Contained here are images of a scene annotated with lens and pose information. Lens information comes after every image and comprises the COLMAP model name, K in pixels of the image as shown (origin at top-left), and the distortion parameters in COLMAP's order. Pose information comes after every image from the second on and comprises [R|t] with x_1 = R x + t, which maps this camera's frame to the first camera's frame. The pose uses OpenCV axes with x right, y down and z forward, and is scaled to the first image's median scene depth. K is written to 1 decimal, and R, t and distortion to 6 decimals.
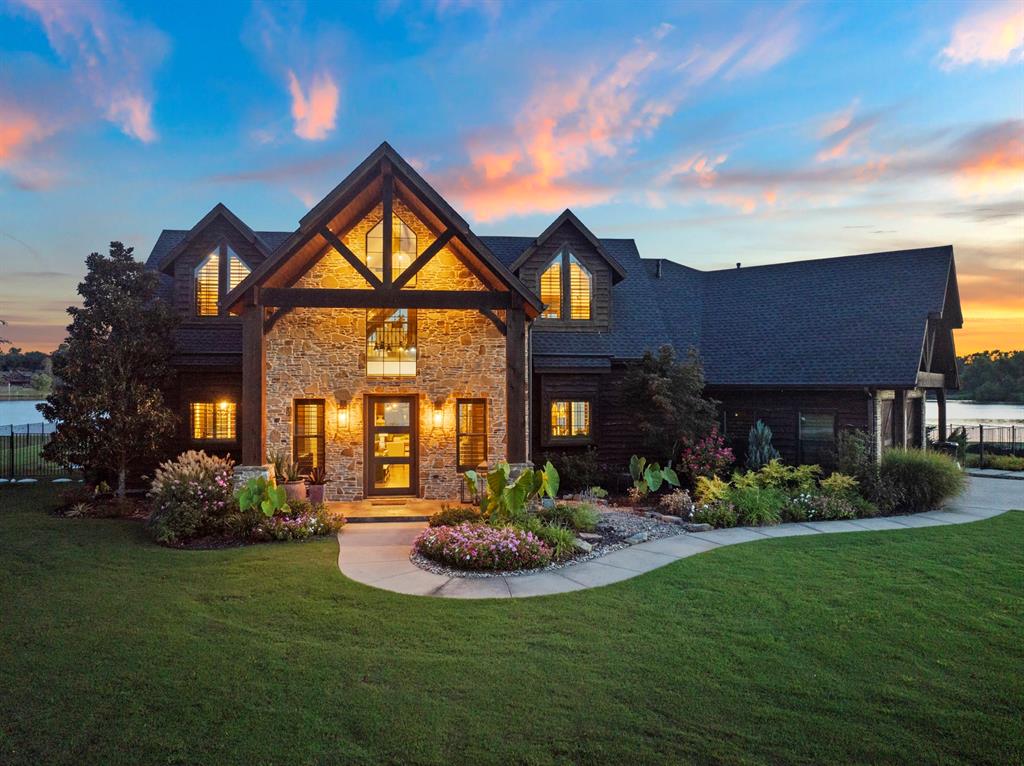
lens RADIAL K [[723.3, 0, 512.0], [0, 723.3, 379.1], [0, 0, 1]] dist [-0.035237, -0.001513]
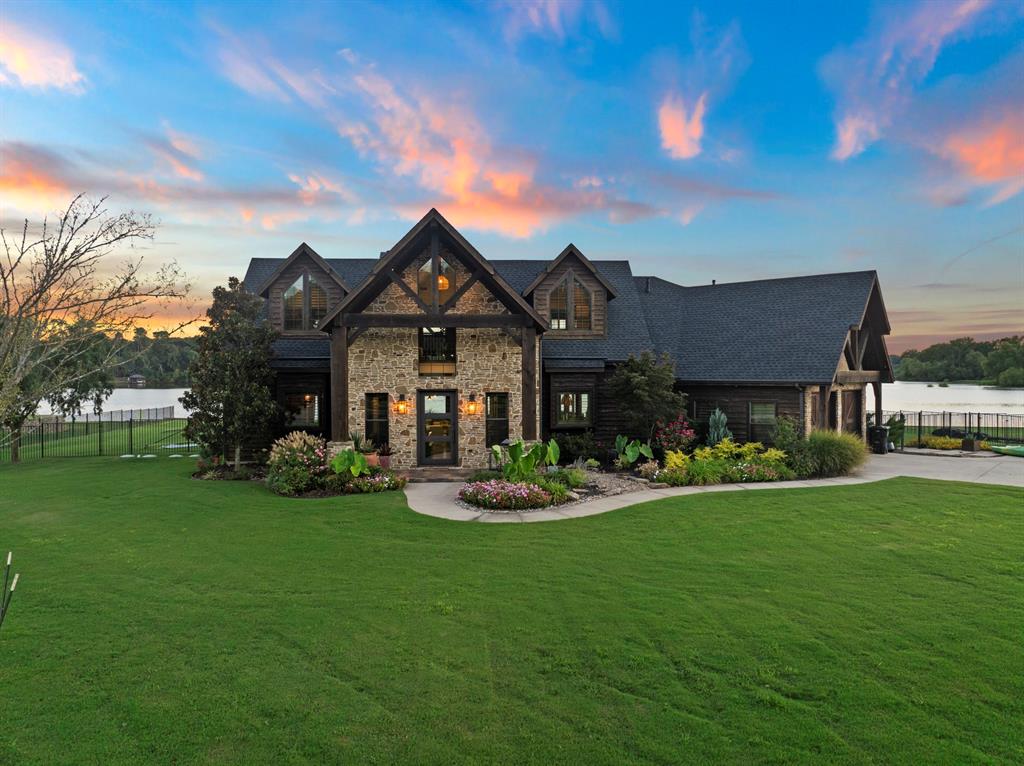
lens RADIAL K [[723.3, 0, 512.0], [0, 723.3, 379.1], [0, 0, 1]] dist [-0.035237, -0.001513]
pose [[0.999371, -0.002271, -0.035392, 0.020407], [0.002971, 0.999801, 0.019734, -0.025087], [0.035341, -0.019827, 0.999179, -0.345387]]
